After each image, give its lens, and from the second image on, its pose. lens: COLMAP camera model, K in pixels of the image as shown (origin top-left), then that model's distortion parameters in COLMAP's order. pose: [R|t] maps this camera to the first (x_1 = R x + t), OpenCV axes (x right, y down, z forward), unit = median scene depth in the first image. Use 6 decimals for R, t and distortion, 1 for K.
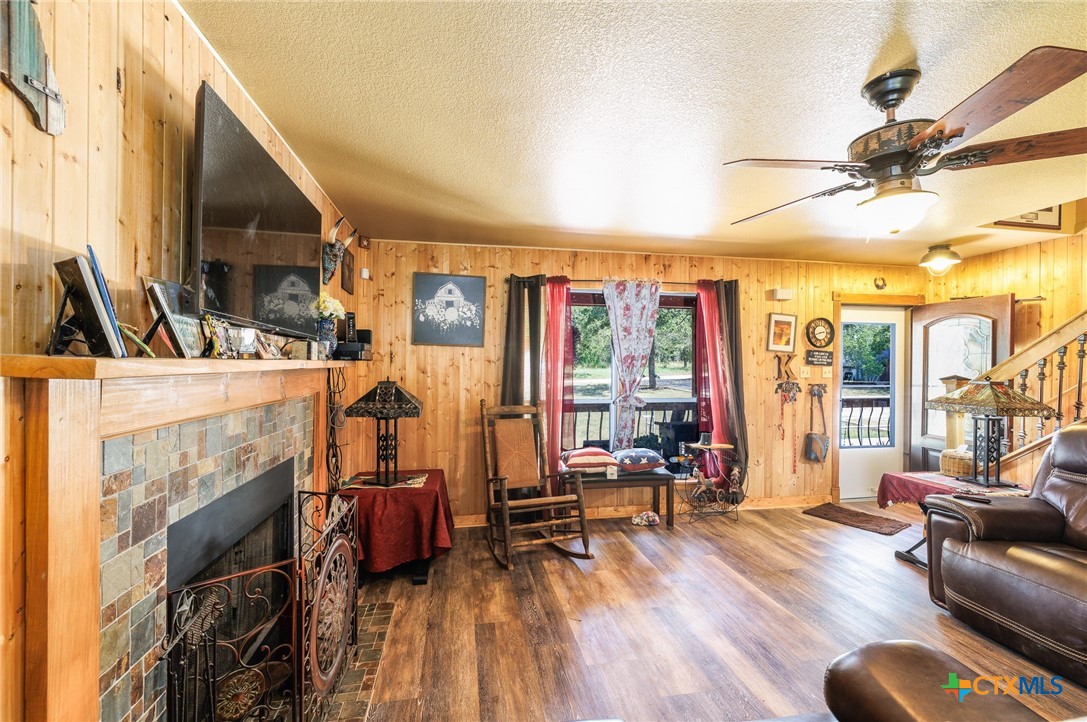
lens RADIAL K [[466.4, 0, 545.0], [0, 466.4, 362.4], [0, 0, 1]] dist [-0.002144, 0.000316]
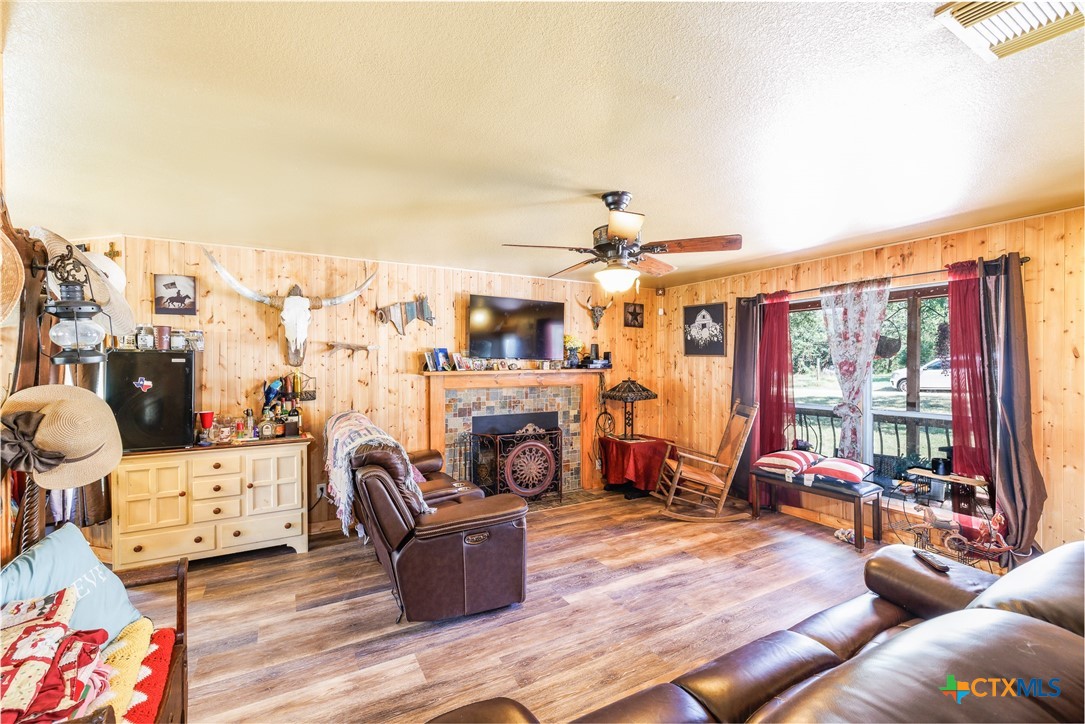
lens RADIAL K [[465.6, 0, 544.2], [0, 465.6, 364.1], [0, 0, 1]] dist [-0.002144, 0.000316]
pose [[0.327482, -0.002897, -0.944853, 0.931088], [0.008393, 0.999965, -0.000157, -0.017284], [0.944820, -0.007879, 0.327495, 0.114251]]
